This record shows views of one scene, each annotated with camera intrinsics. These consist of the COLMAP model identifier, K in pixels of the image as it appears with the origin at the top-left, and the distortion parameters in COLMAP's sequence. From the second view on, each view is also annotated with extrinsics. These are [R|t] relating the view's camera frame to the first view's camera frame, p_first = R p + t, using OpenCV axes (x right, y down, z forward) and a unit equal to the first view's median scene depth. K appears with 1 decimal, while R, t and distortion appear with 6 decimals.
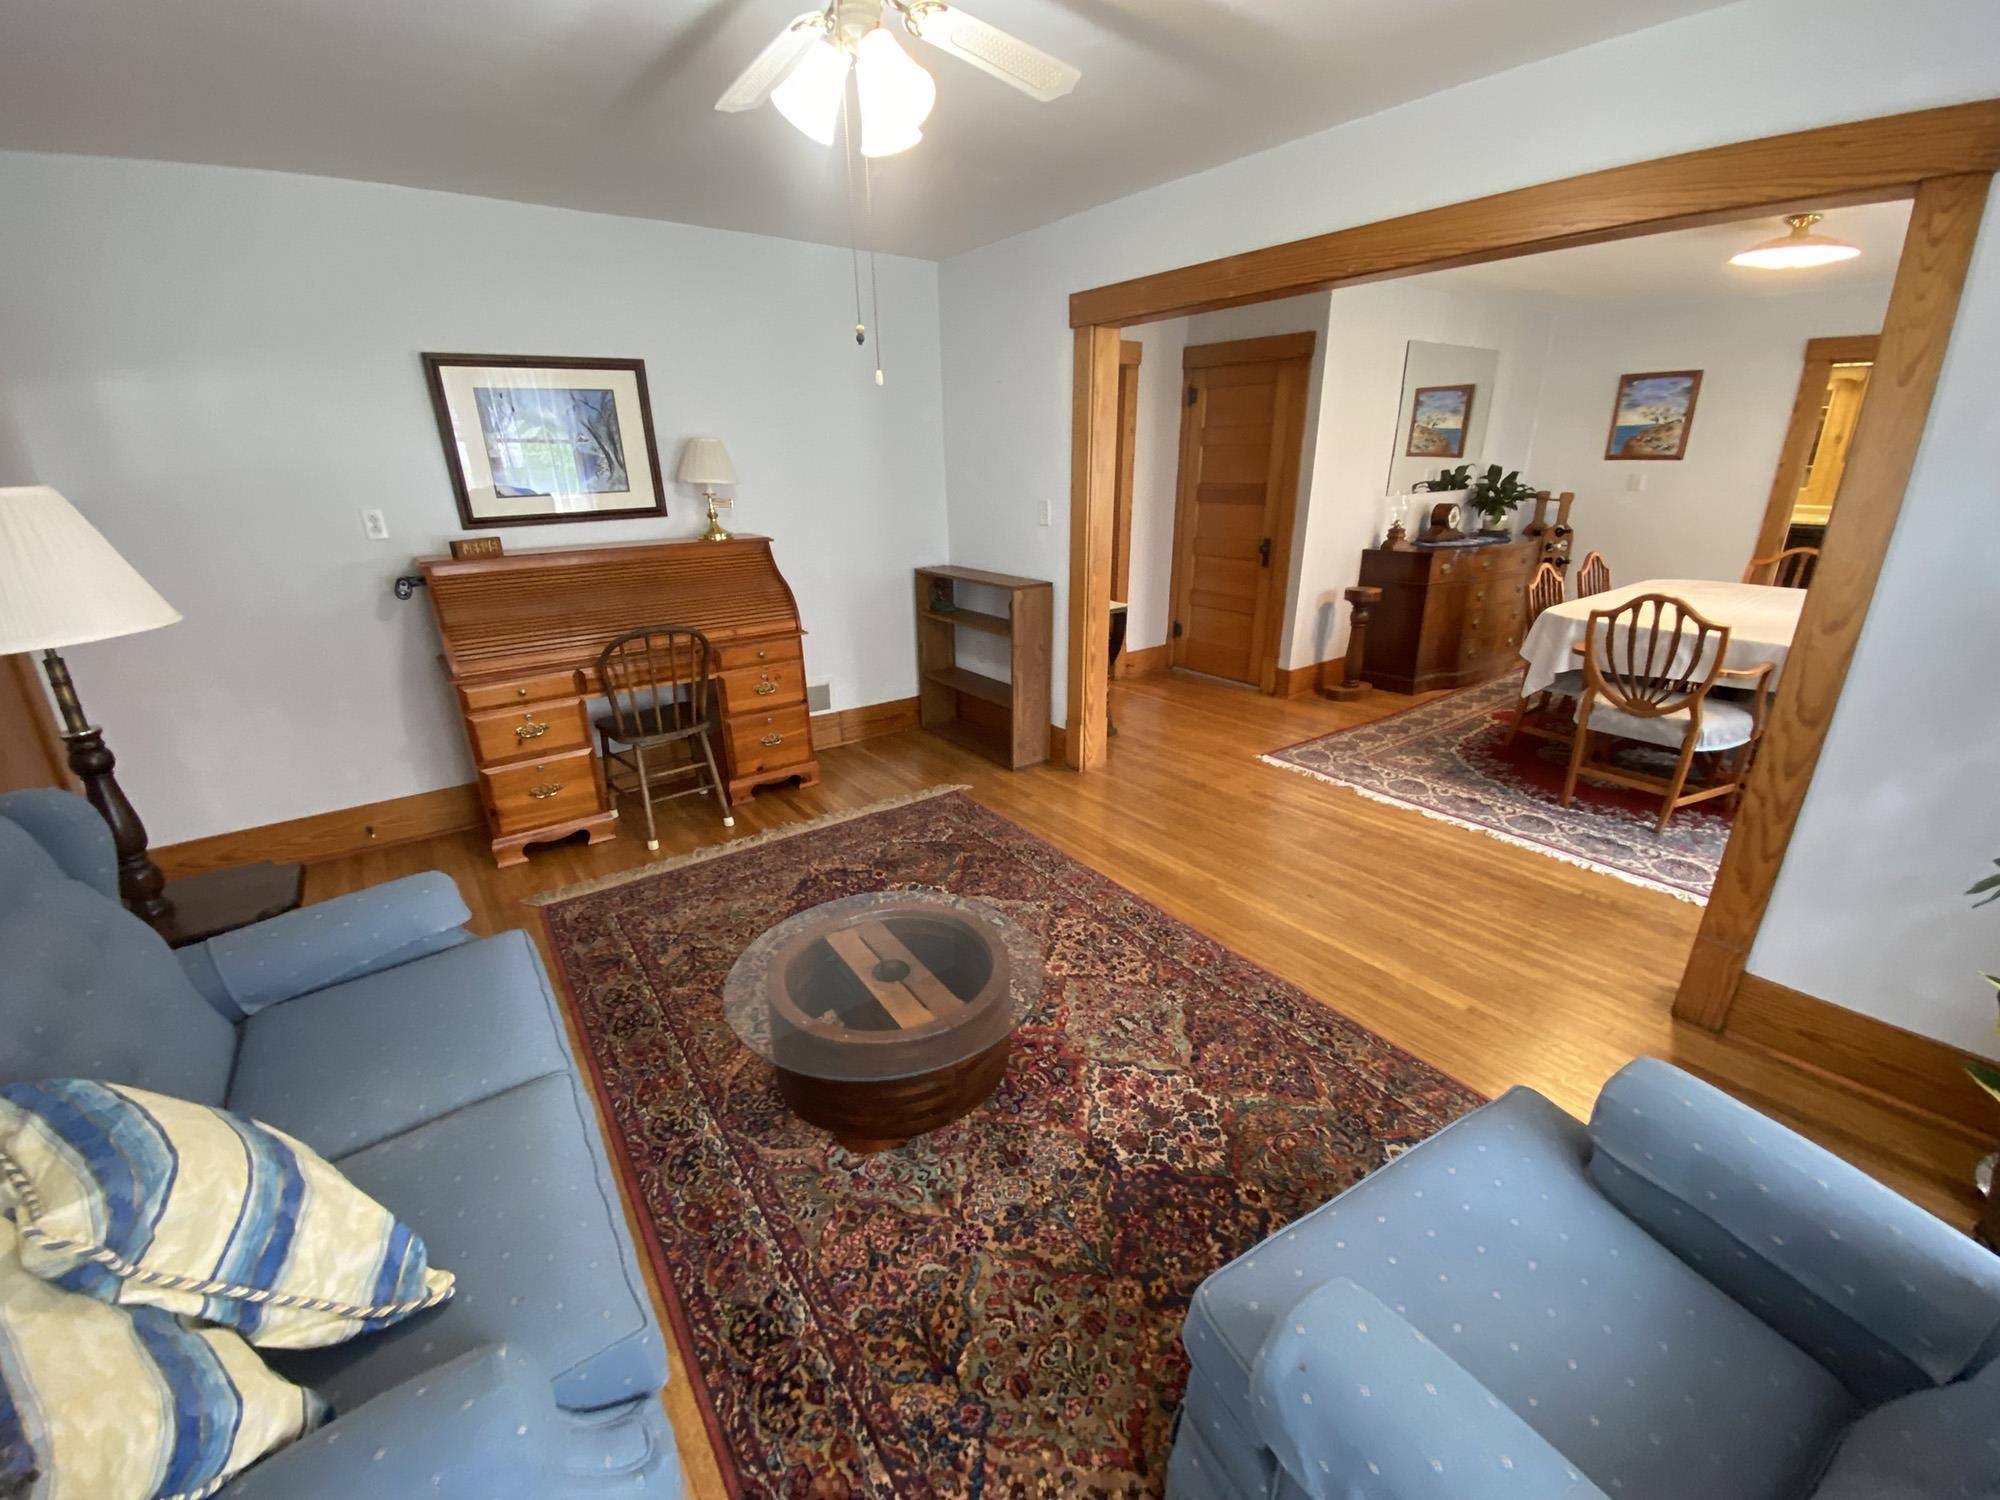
lens RADIAL K [[806.3, 0, 995.6], [0, 806.3, 745.7], [0, 0, 1]] dist [0.032165, -0.029181]
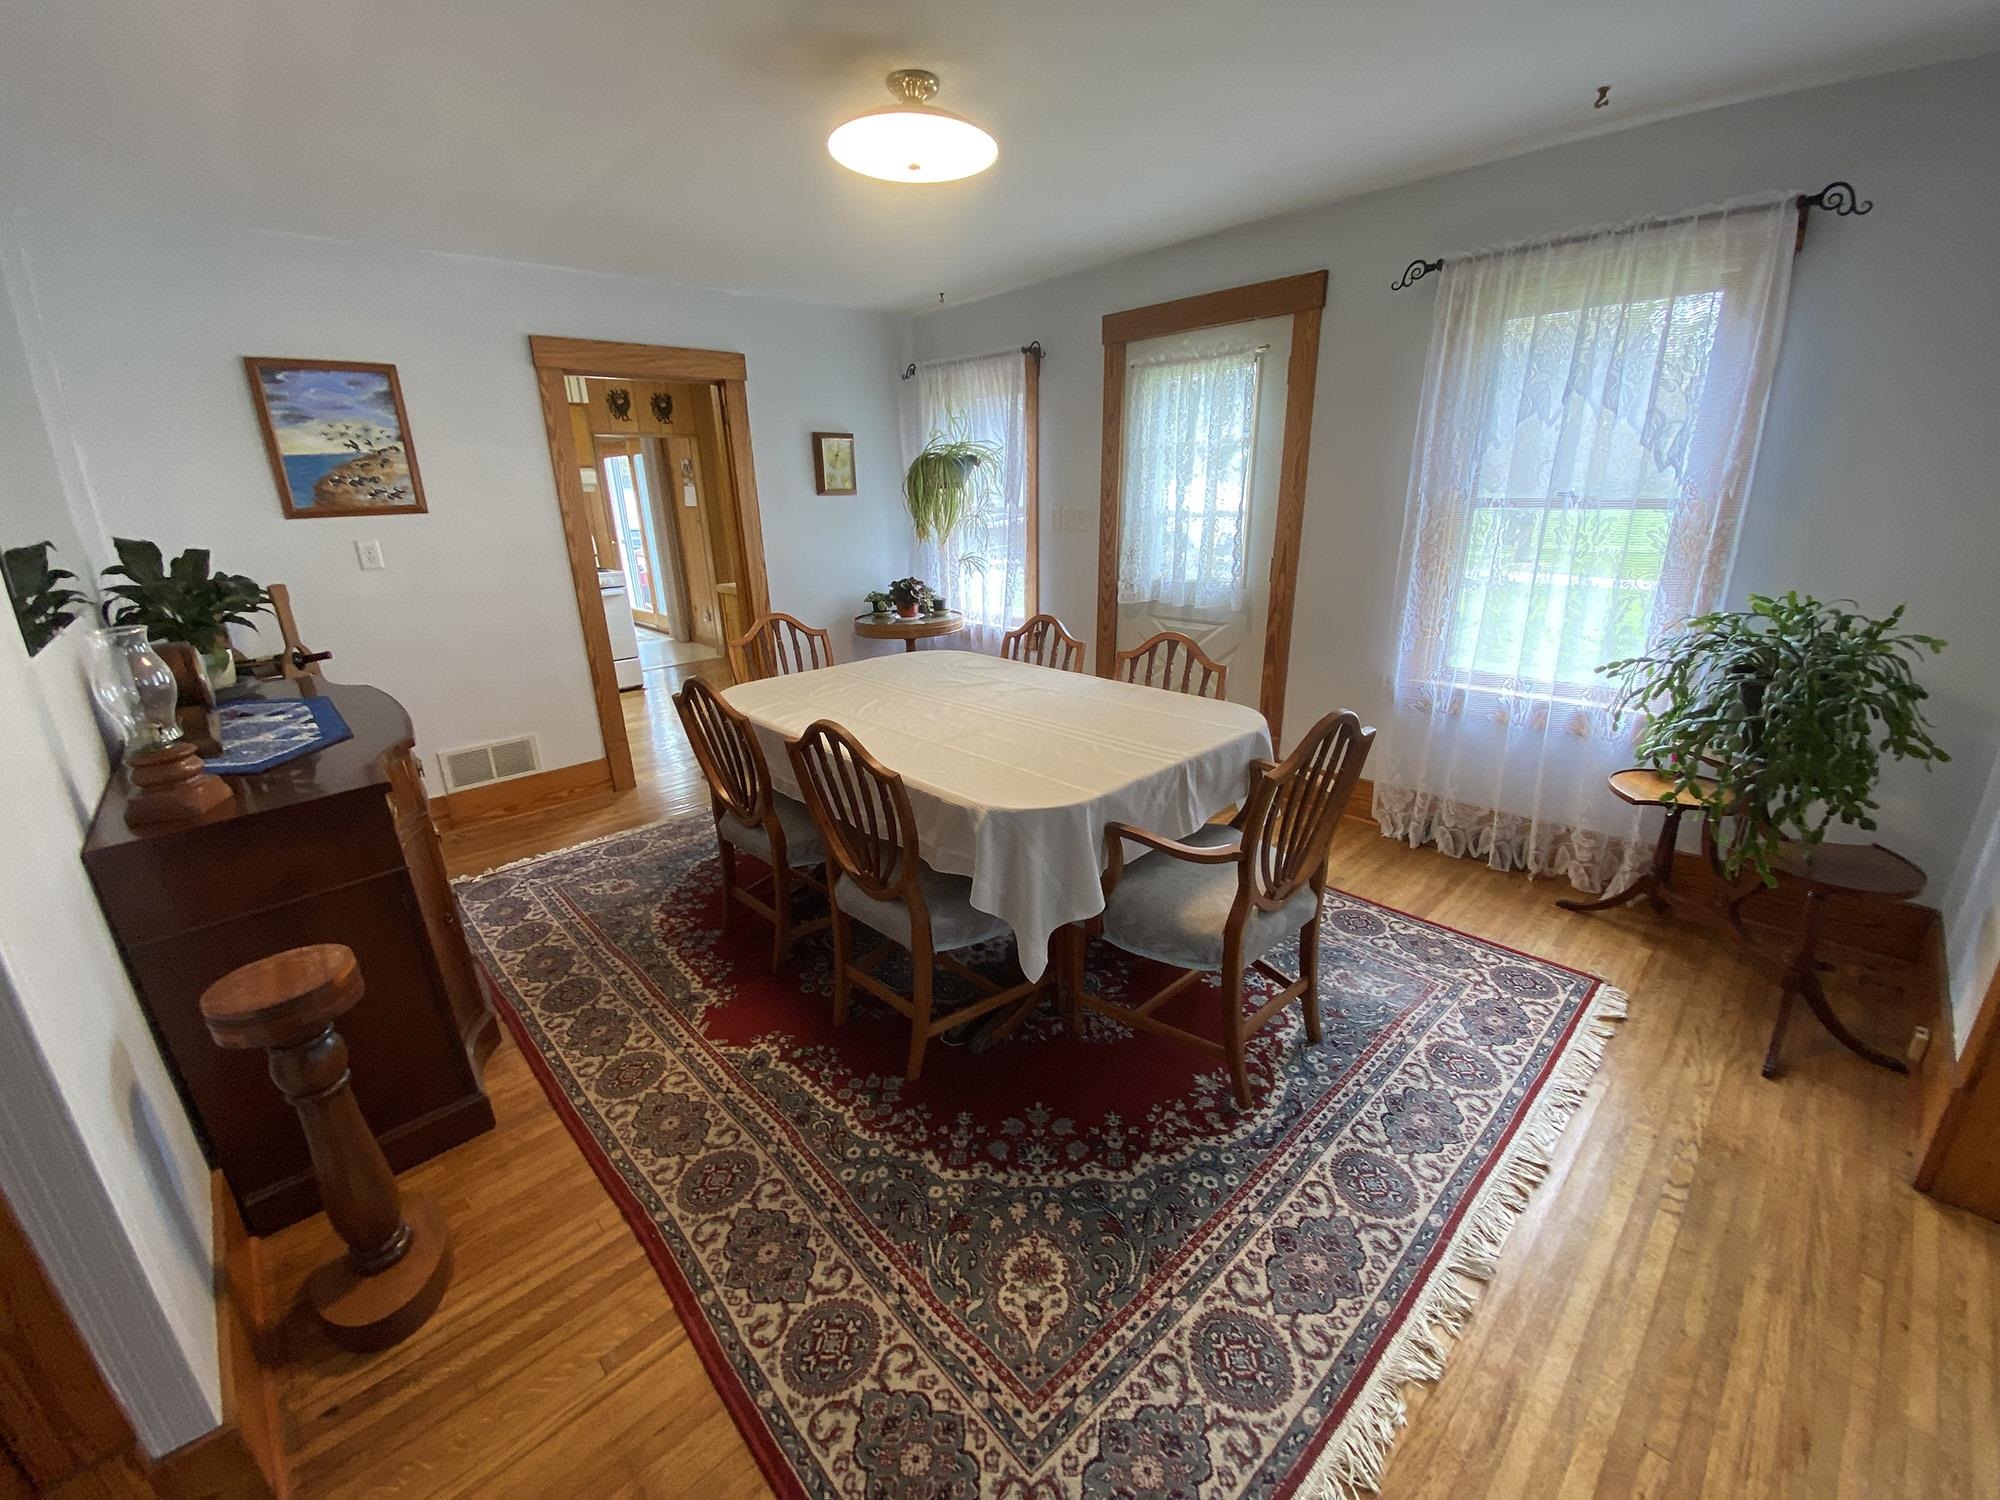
lens RADIAL K [[806.3, 0, 995.6], [0, 806.3, 745.7], [0, 0, 1]] dist [0.032165, -0.029181]
pose [[-0.116472, -0.287116, 0.950788, 0.249410], [0.363656, 0.878497, 0.309834, -0.343057], [-0.924223, 0.381847, 0.002091, 0.987933]]
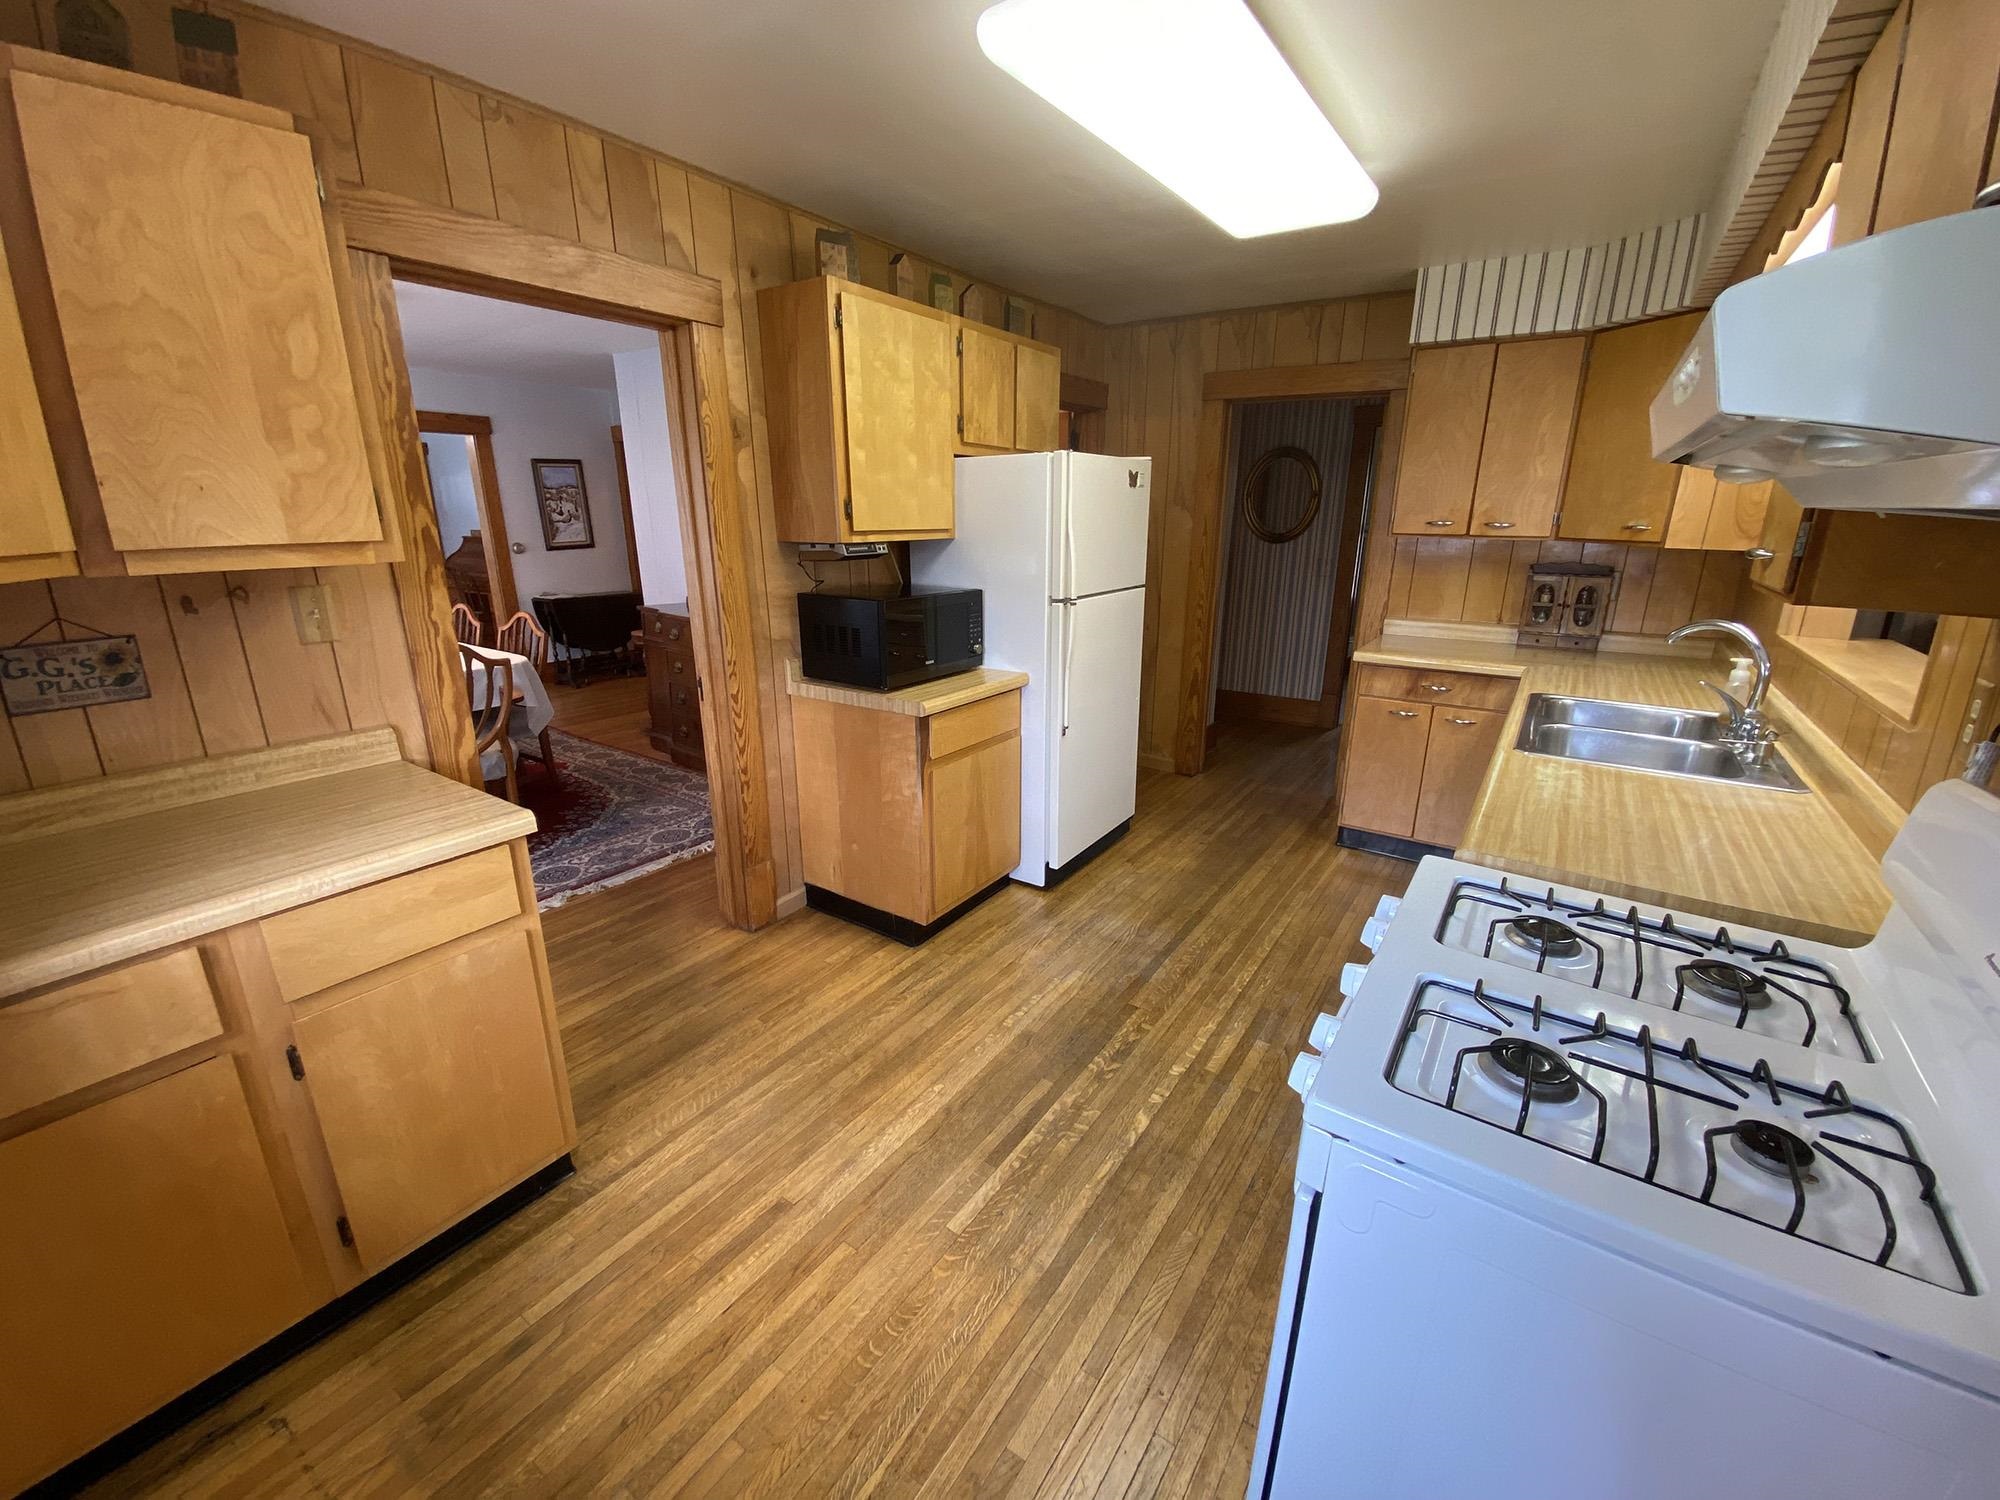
lens RADIAL K [[806.3, 0, 995.6], [0, 806.3, 745.7], [0, 0, 1]] dist [0.032165, -0.029181]
pose [[0.314870, 0.283440, -0.905825, 2.124771], [-0.332982, 0.926698, 0.174225, -0.517533], [0.888808, 0.246765, 0.386170, 1.362878]]
